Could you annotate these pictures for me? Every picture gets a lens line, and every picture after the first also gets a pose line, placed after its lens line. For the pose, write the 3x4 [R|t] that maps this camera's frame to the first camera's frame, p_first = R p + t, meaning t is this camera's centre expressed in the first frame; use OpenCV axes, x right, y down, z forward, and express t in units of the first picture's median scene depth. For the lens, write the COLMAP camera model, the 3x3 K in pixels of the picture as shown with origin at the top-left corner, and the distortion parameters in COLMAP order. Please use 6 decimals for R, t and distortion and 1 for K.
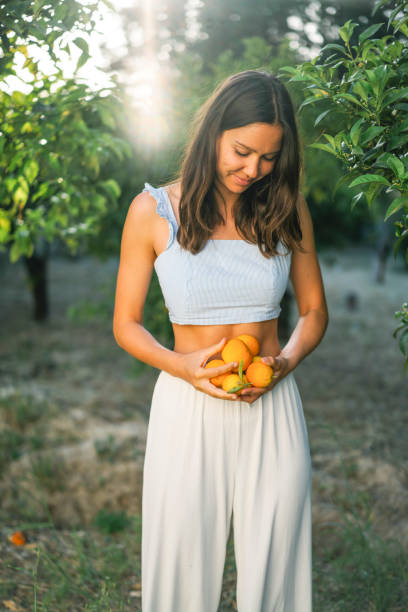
lens RADIAL K [[991.2, 0, 204.0], [0, 991.2, 306.0], [0, 0, 1]] dist [0.008573, -0.000211]
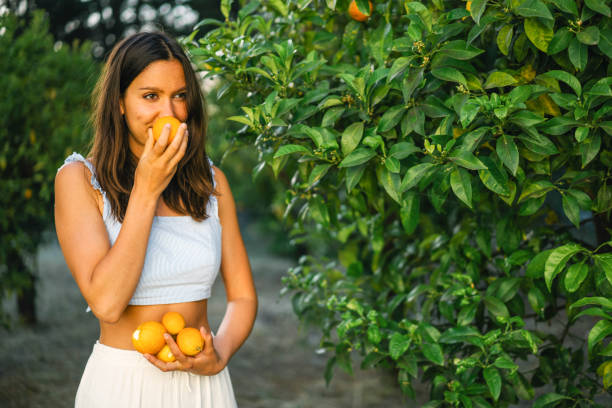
lens RADIAL K [[999.6, 0, 306.3], [0, 999.6, 212.3], [0, 0, 1]] dist [0.011376, -0.072063]
pose [[0.915498, -0.056312, 0.398363, -0.219038], [0.083473, 0.995196, -0.051154, -0.007521], [-0.393569, 0.080084, 0.915800, 0.043516]]
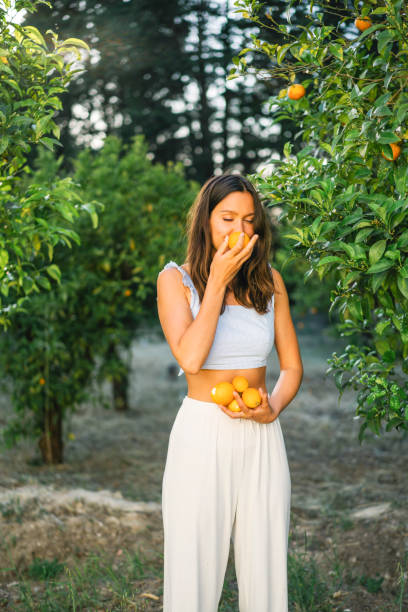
lens RADIAL K [[999.6, 0, 204.0], [0, 999.6, 306.0], [0, 0, 1]] dist [0.011376, -0.072063]
pose [[0.974085, -0.029843, 0.224206, -0.297387], [0.048090, 0.995919, -0.076367, 0.032595], [-0.221012, 0.085170, 0.971545, -0.291644]]
